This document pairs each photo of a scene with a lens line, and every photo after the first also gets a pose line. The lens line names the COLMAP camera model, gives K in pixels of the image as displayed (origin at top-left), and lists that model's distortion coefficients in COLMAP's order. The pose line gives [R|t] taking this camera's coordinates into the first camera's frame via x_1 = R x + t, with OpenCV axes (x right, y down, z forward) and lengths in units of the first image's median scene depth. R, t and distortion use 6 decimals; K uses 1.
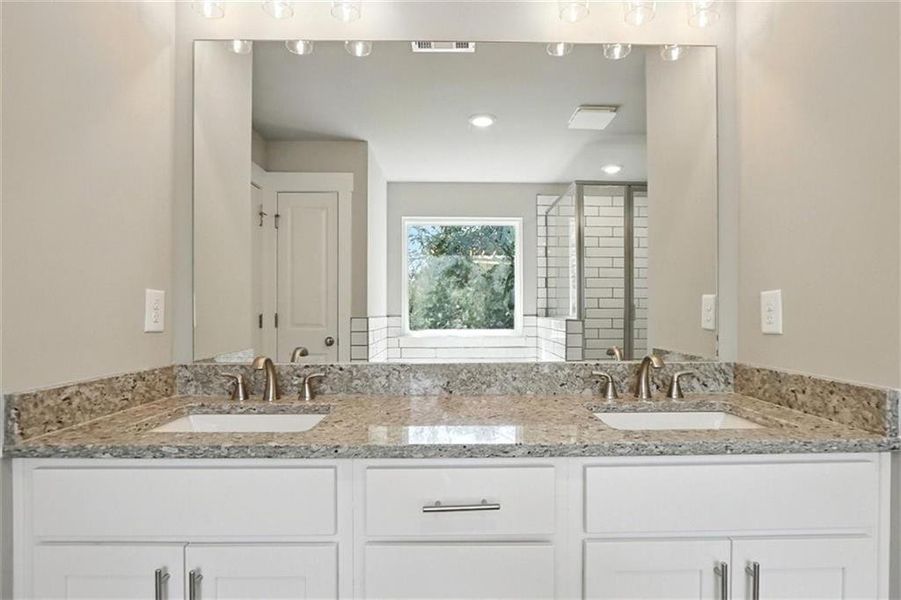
lens RADIAL K [[474.1, 0, 448.1], [0, 474.1, 298.6], [0, 0, 1]] dist [-0.022599, 0.000304]
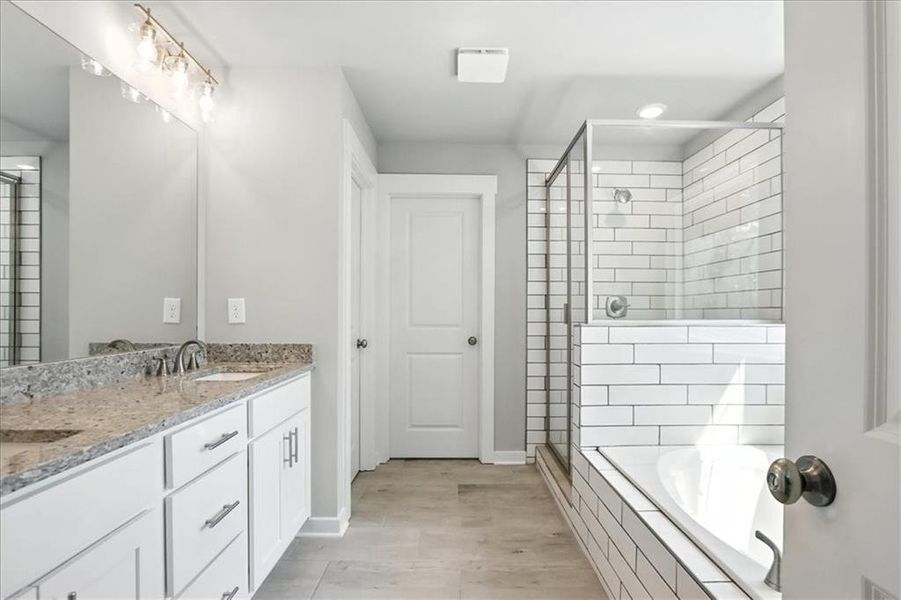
lens RADIAL K [[474.1, 0, 456.4], [0, 474.1, 315.2], [0, 0, 1]] dist [-0.022599, 0.000304]
pose [[0.009078, -0.007638, 0.999930, -1.062301], [-0.022439, 0.999717, 0.007840, 0.014542], [-0.999707, -0.022508, 0.008904, 0.189974]]
